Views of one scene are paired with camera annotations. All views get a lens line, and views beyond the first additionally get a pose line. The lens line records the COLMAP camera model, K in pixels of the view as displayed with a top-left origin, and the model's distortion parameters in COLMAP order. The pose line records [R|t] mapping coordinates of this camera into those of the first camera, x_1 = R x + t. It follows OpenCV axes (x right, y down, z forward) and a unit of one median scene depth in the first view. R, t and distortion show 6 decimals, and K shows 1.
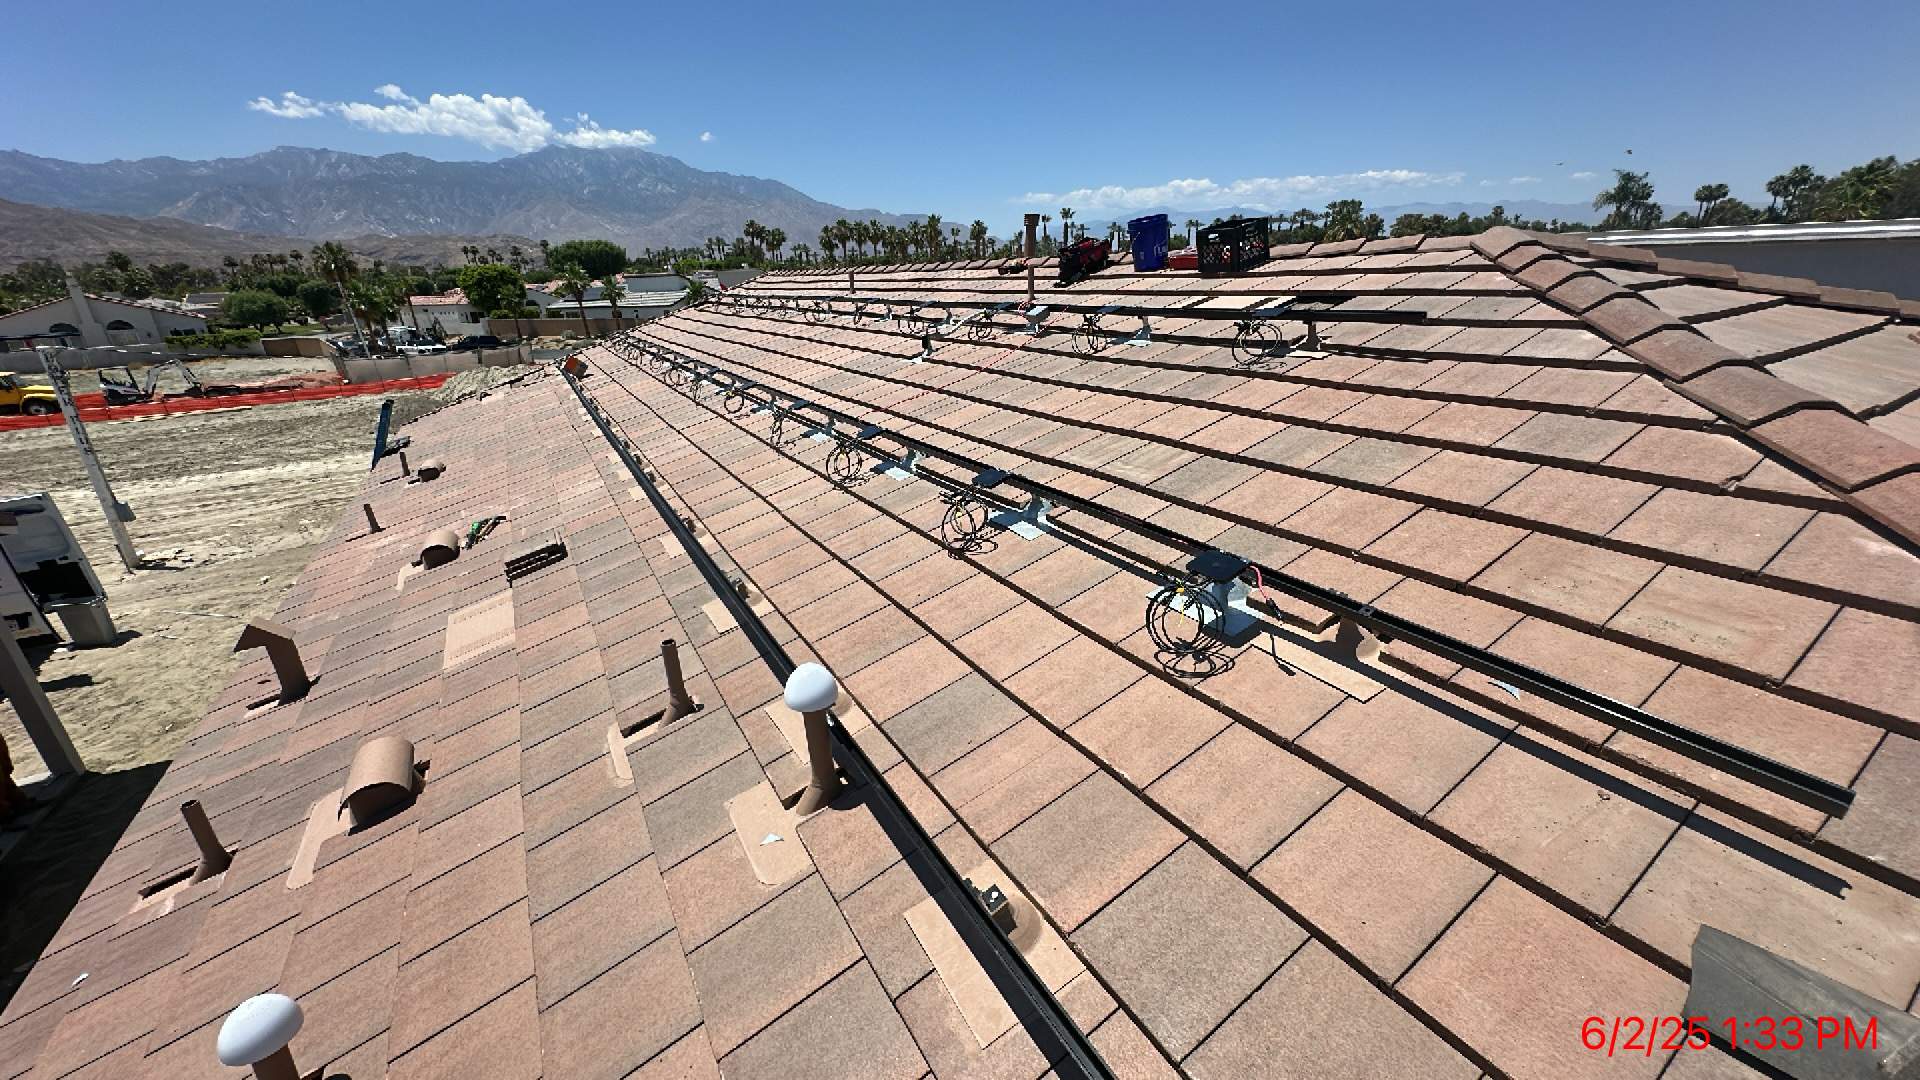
lens RADIAL K [[760.1, 0, 960.0], [0, 760.1, 540.0], [0, 0, 1]] dist [-0.007311, 0.000927]
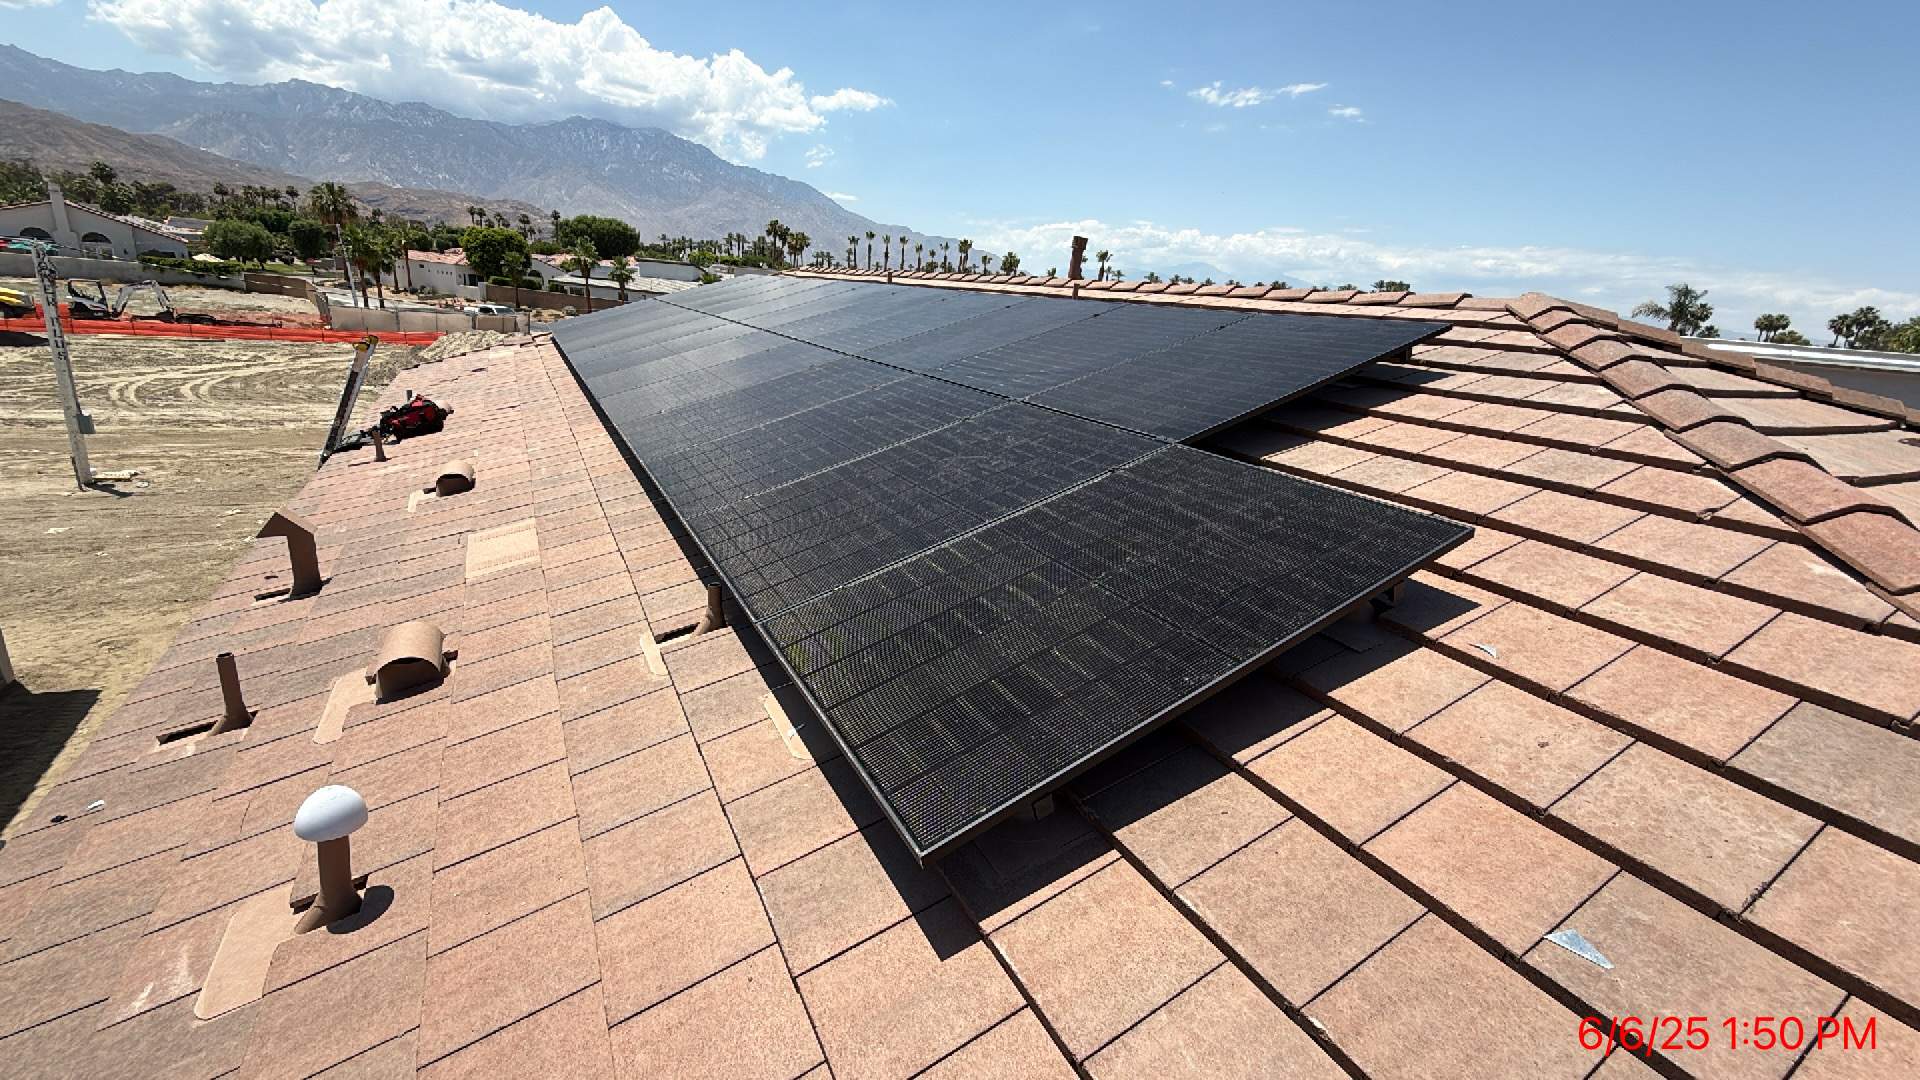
lens RADIAL K [[809.6, 0, 960.0], [0, 809.6, 540.0], [0, 0, 1]] dist [-0.001465, -0.000805]
pose [[0.991617, 0.129066, 0.006142, -0.047782], [-0.128582, 0.990355, -0.051612, 0.111045], [-0.012744, 0.050390, 0.998648, -0.114362]]
